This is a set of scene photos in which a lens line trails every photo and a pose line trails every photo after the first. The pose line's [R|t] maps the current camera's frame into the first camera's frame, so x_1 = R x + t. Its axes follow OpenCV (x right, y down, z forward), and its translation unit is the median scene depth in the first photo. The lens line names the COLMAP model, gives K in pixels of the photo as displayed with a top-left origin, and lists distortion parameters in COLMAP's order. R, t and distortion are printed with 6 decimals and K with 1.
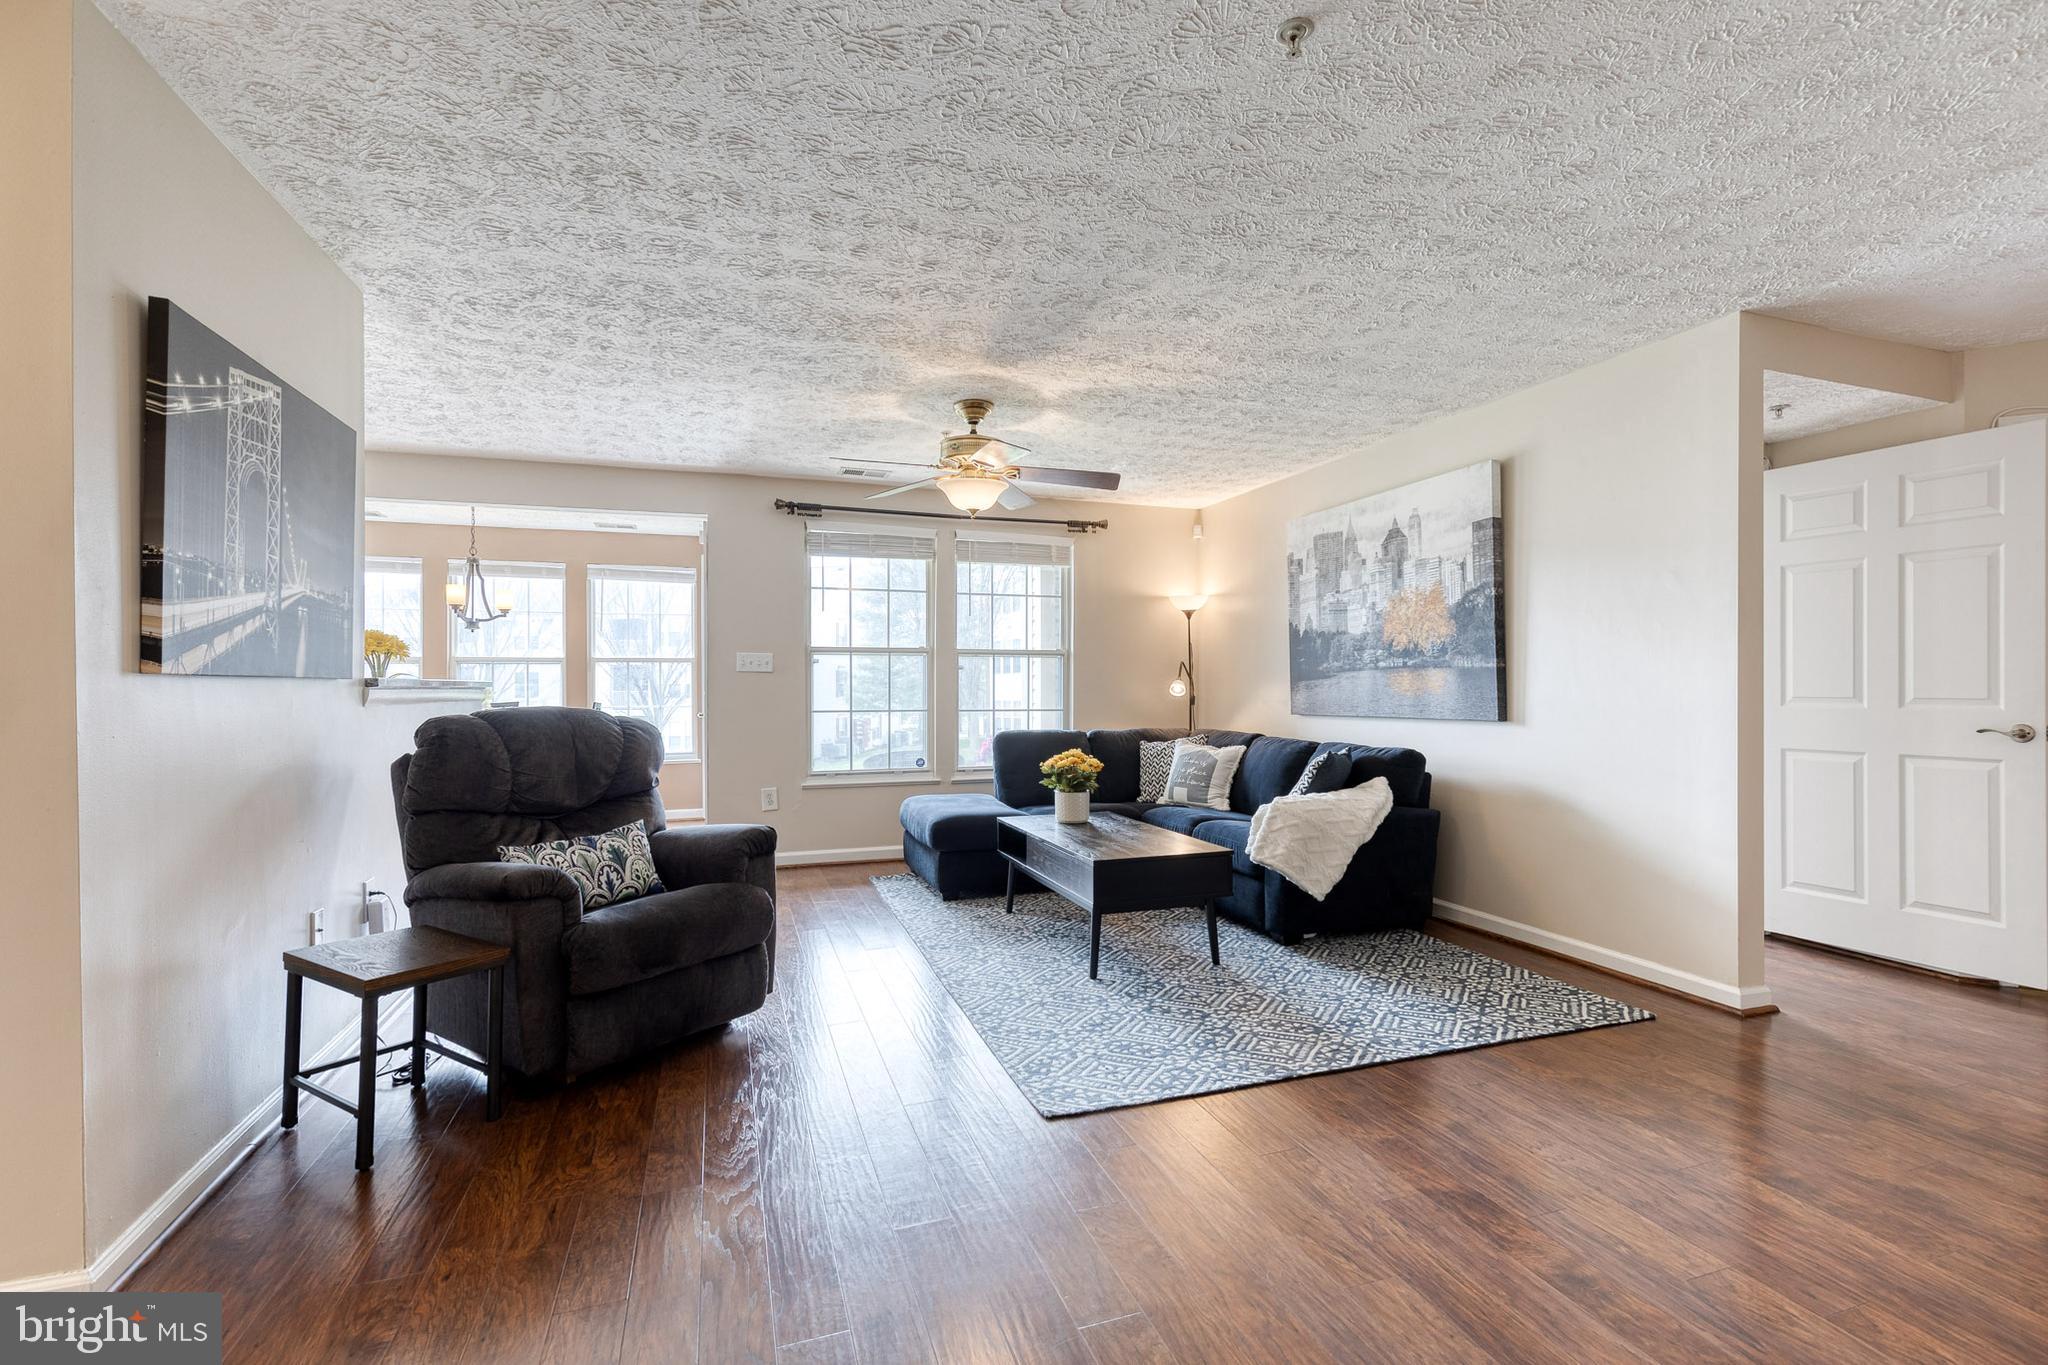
lens RADIAL K [[915.1, 0, 1040.5], [0, 915.1, 676.4], [0, 0, 1]] dist [0.012335, -0.001504]
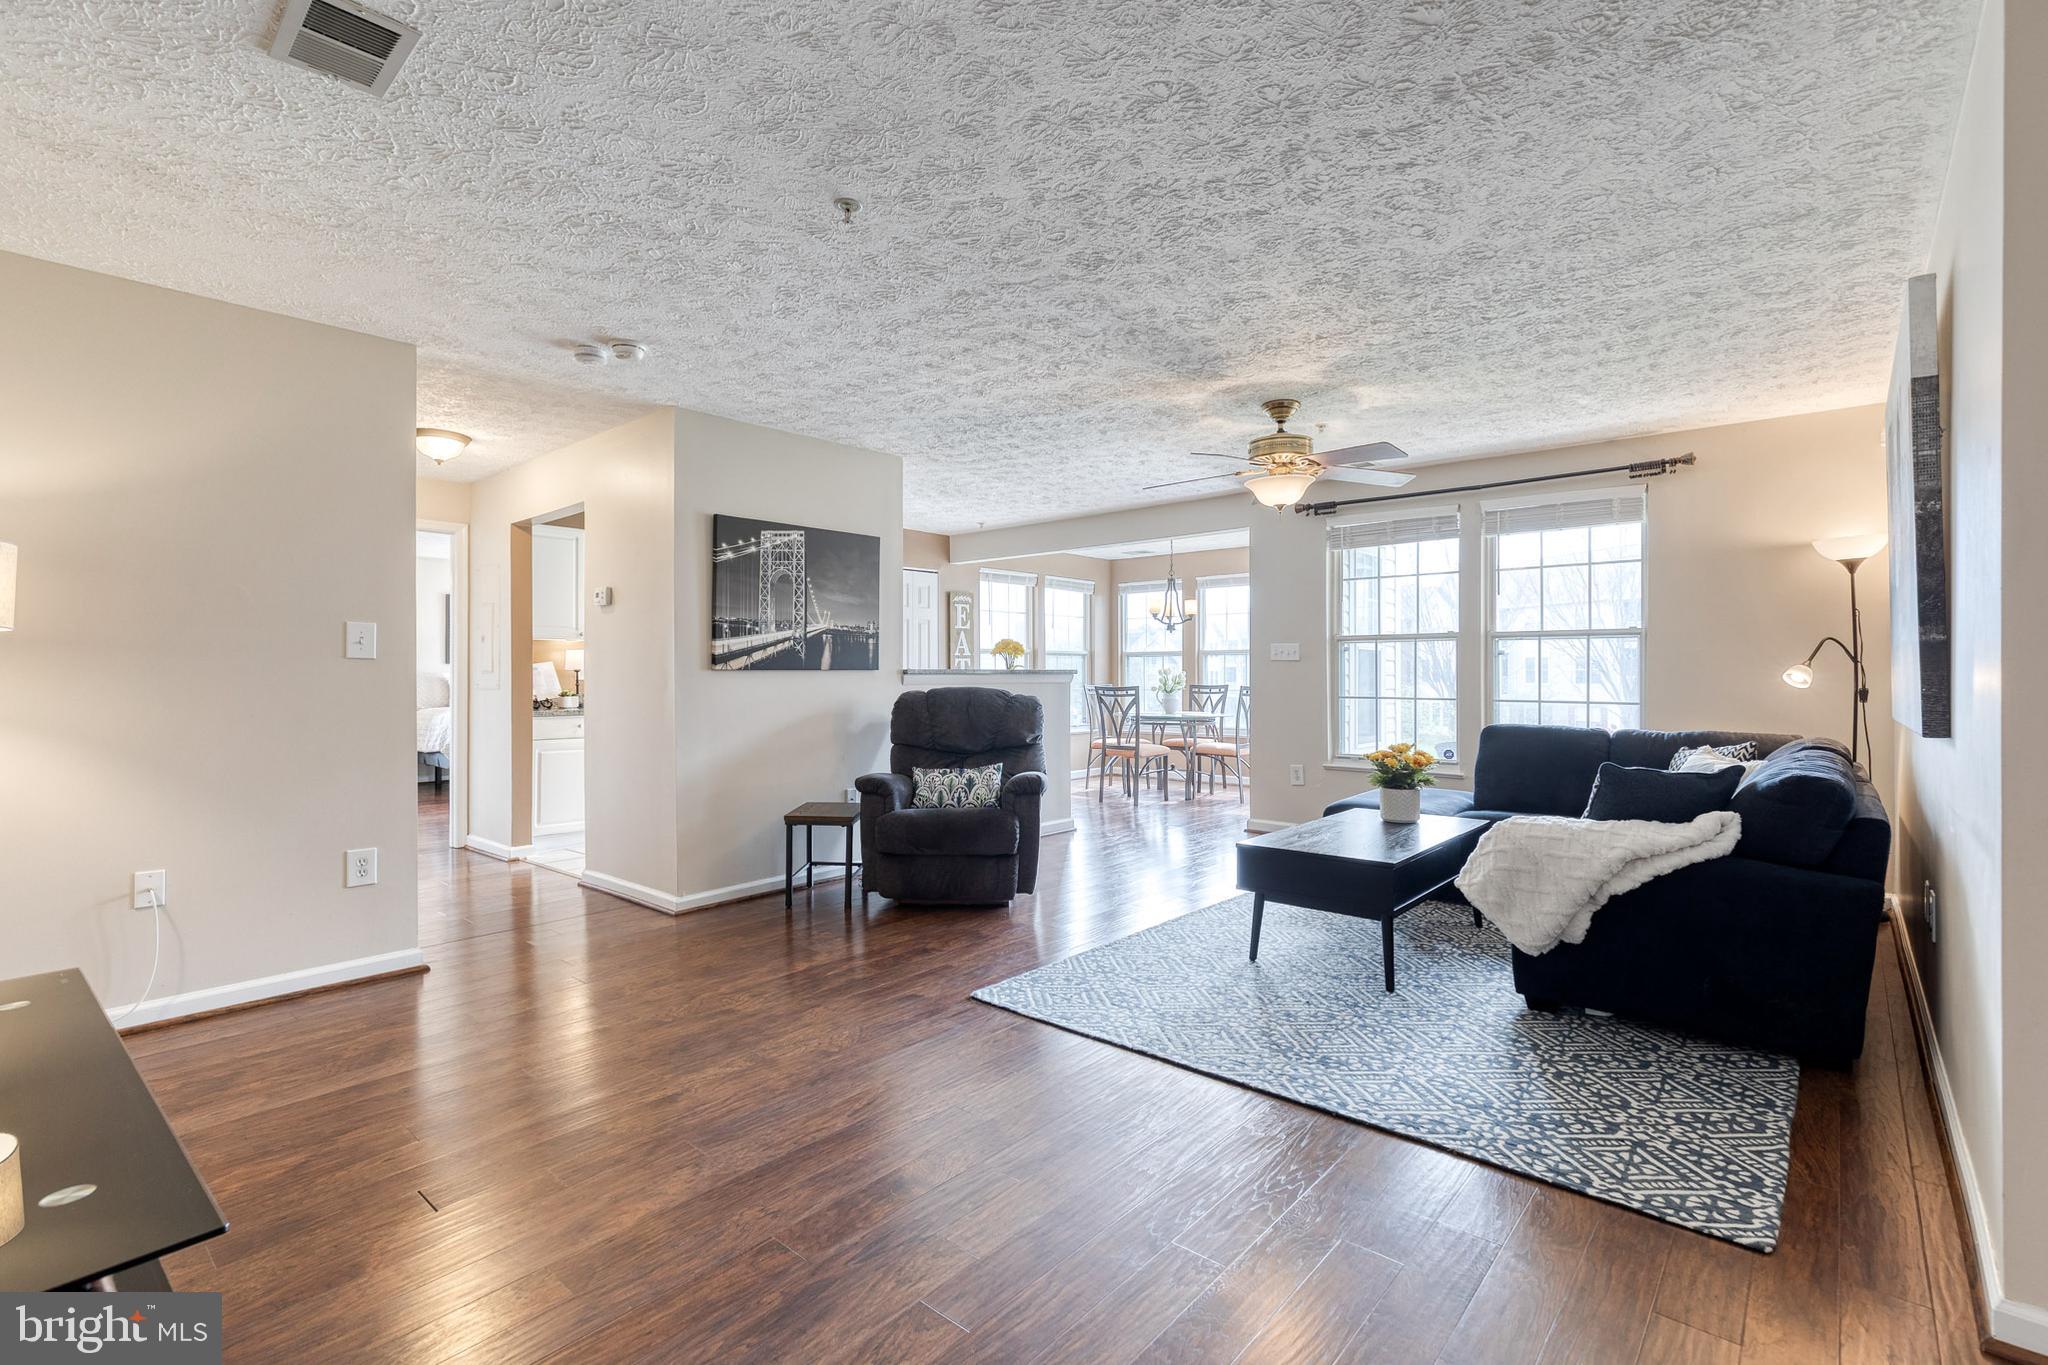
lens RADIAL K [[915.1, 0, 1051.2], [0, 915.1, 671.2], [0, 0, 1]] dist [0.012335, -0.001504]
pose [[0.506220, -0.000091, -0.862404, 0.590022], [0.010501, 0.999927, 0.006059, -0.001507], [0.862340, -0.012124, 0.506184, 0.204296]]
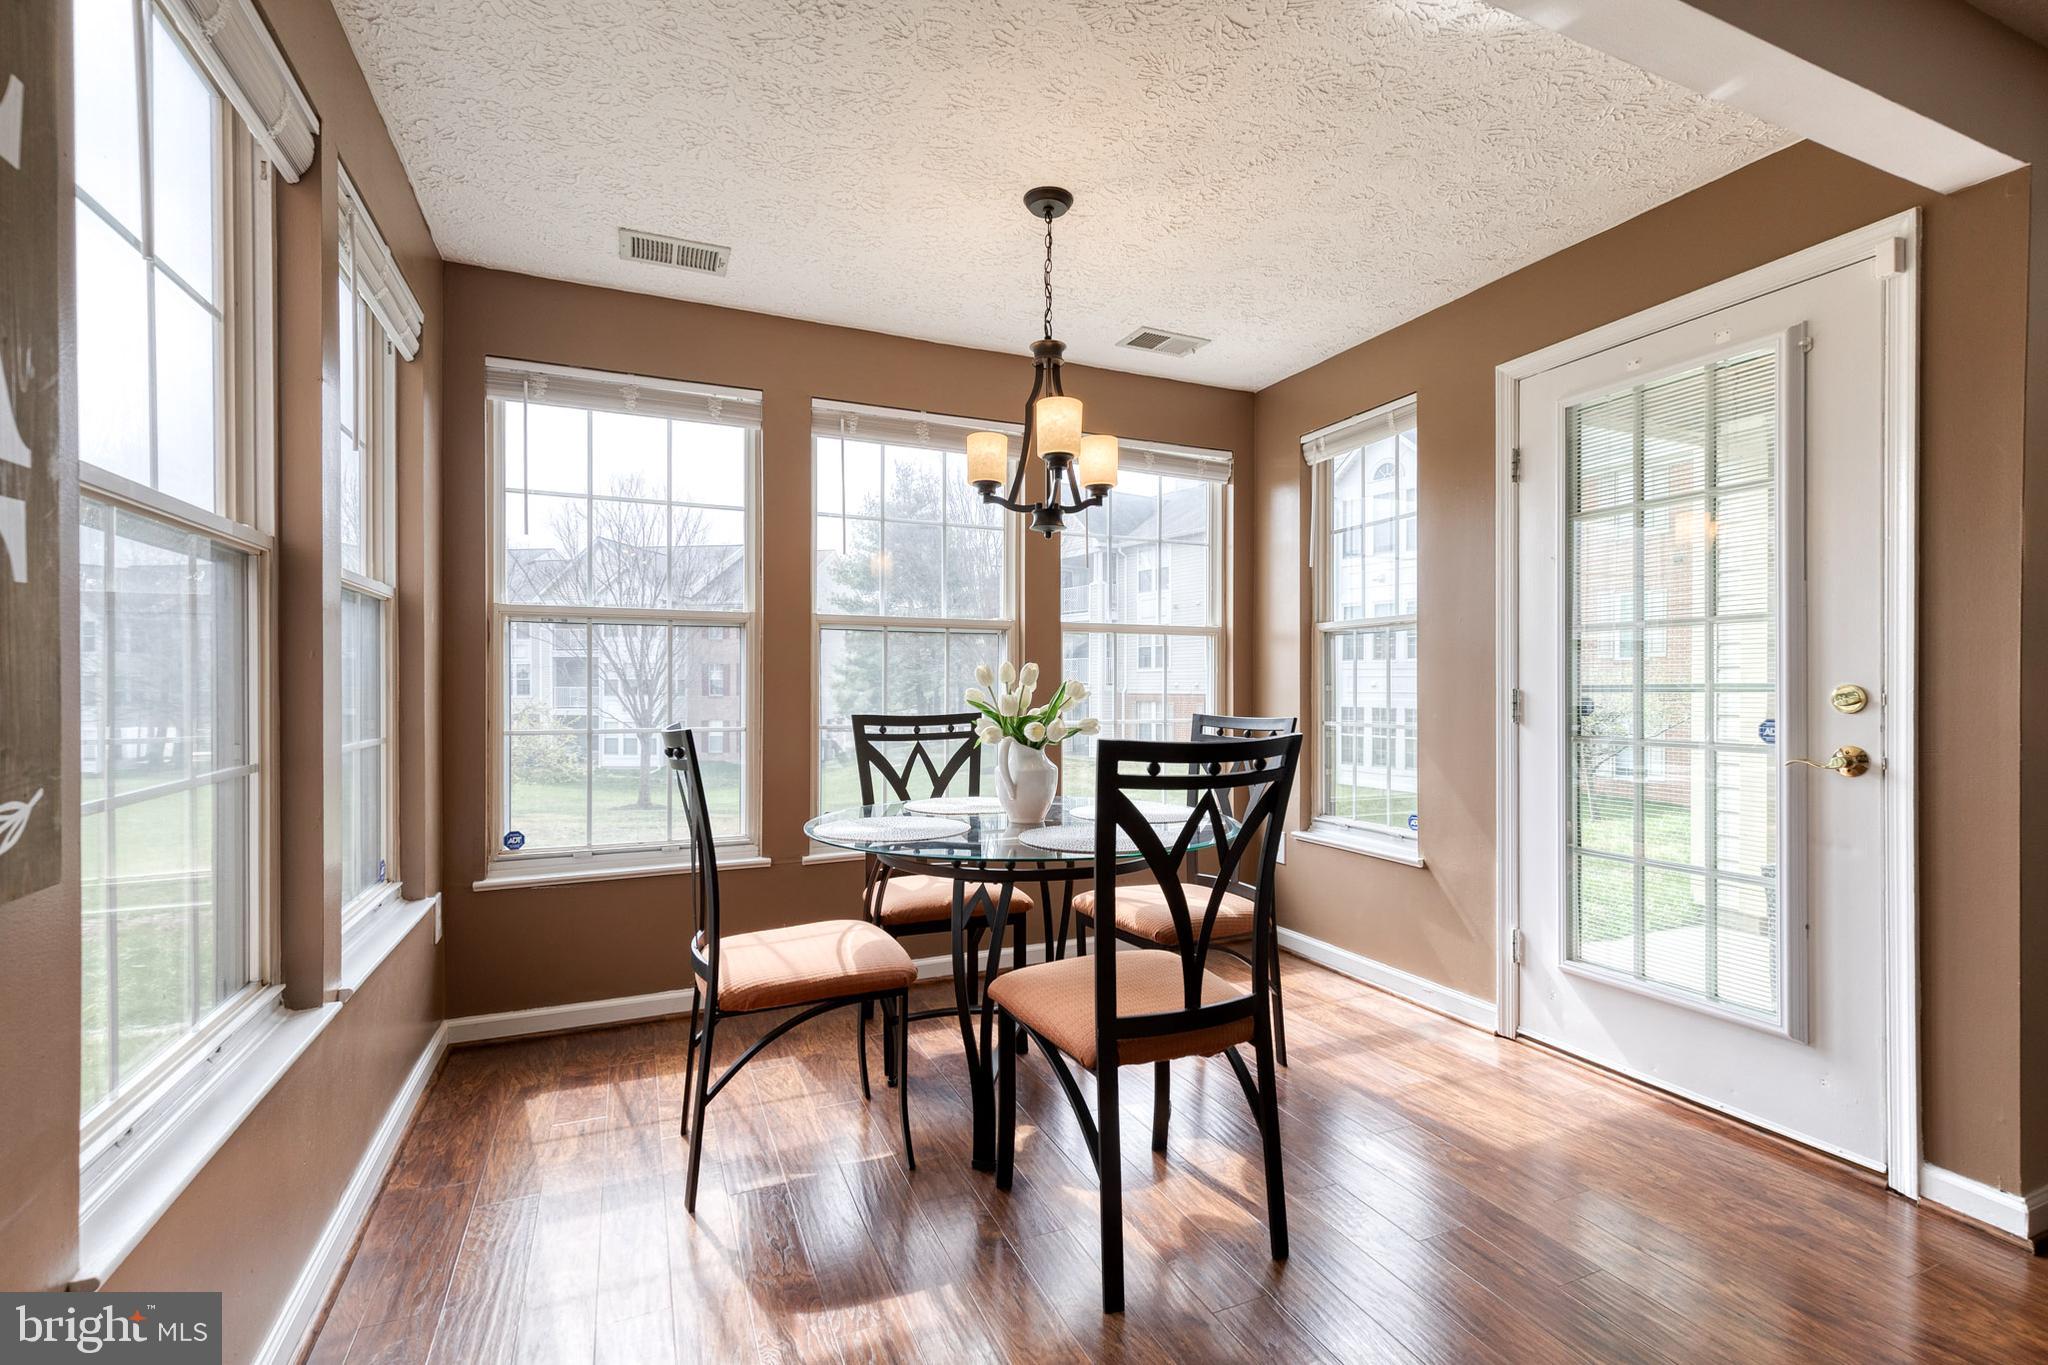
lens RADIAL K [[915.1, 0, 1031.7], [0, 915.1, 688.0], [0, 0, 1]] dist [0.012335, -0.001504]
pose [[0.997684, 0.005086, 0.067836, -0.832568], [-0.006095, 0.999874, 0.014673, 0.012693], [-0.067753, -0.015052, 0.997589, 0.786053]]
